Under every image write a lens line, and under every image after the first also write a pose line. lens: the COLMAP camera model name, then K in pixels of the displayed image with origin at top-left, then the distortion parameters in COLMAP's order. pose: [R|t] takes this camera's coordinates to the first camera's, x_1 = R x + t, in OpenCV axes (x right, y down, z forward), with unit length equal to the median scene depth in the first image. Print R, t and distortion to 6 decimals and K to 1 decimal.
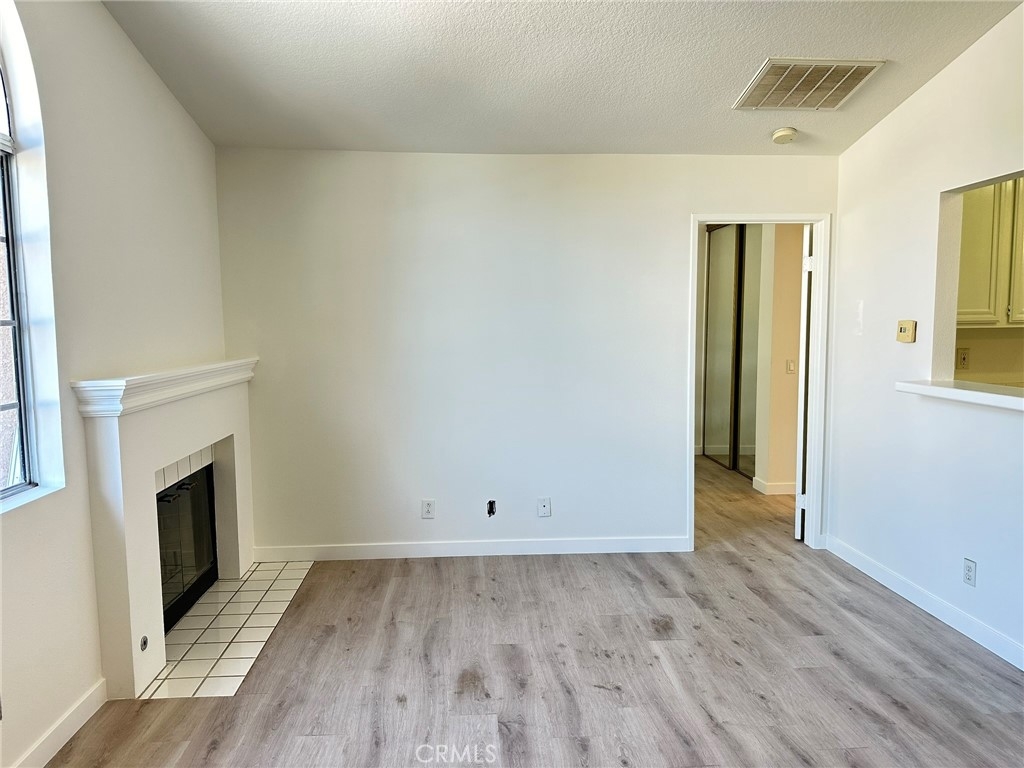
lens RADIAL K [[736.3, 0, 513.5], [0, 736.3, 388.2], [0, 0, 1]] dist [0.044610, -0.033554]
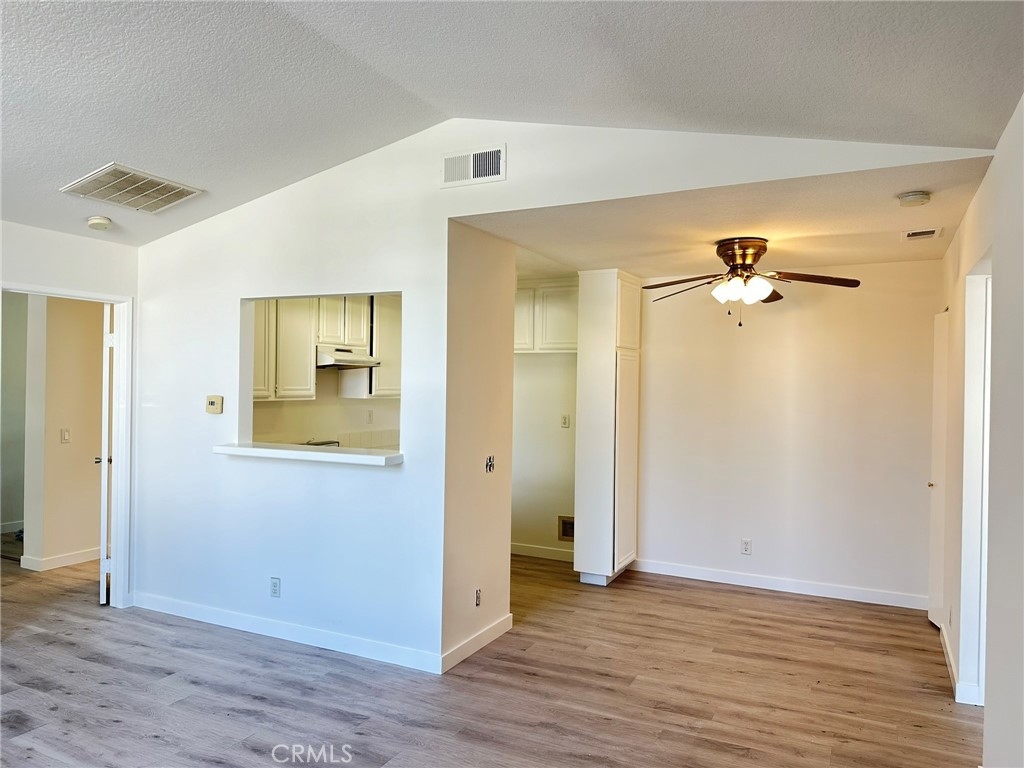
lens RADIAL K [[736.3, 0, 518.2], [0, 736.3, 384.3], [0, 0, 1]] dist [0.044610, -0.033554]
pose [[0.508597, 0.014989, 0.860874, -0.291470], [0.059705, 0.996828, -0.052629, -0.015729], [-0.858932, 0.078165, 0.506089, -0.058856]]
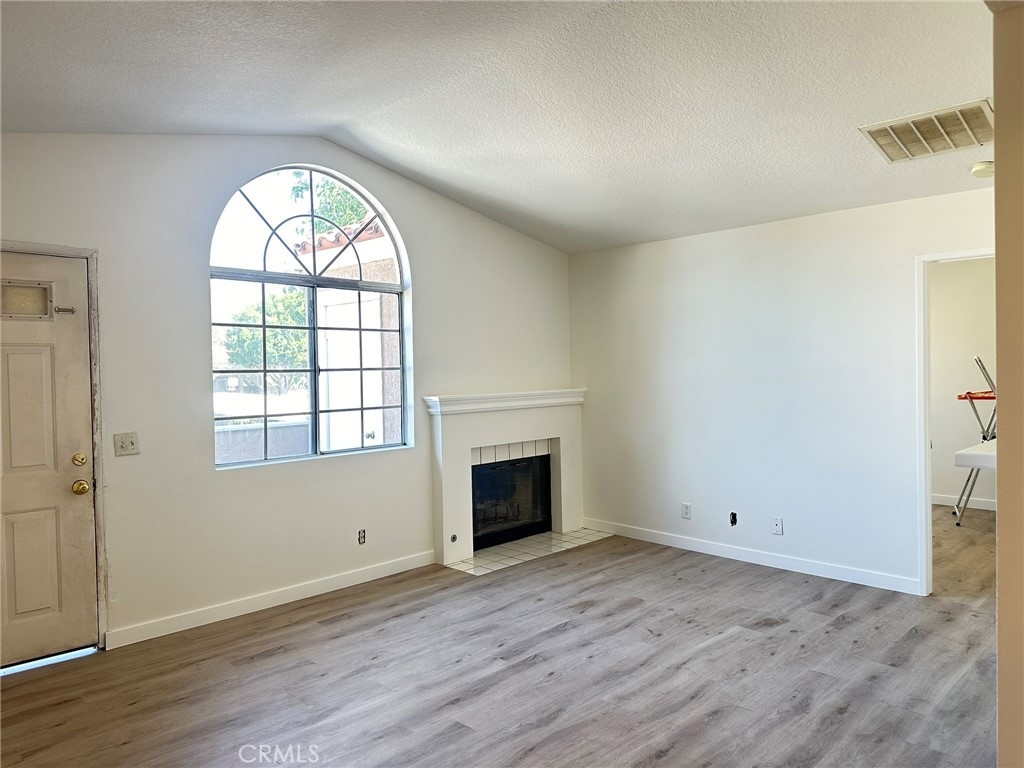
lens RADIAL K [[736.3, 0, 518.4], [0, 736.3, 380.5], [0, 0, 1]] dist [0.044610, -0.033554]
pose [[0.635072, -0.000178, -0.772453, 0.838133], [-0.060054, 0.996962, -0.049604, 0.023272], [0.770115, 0.077891, 0.633132, -0.065987]]
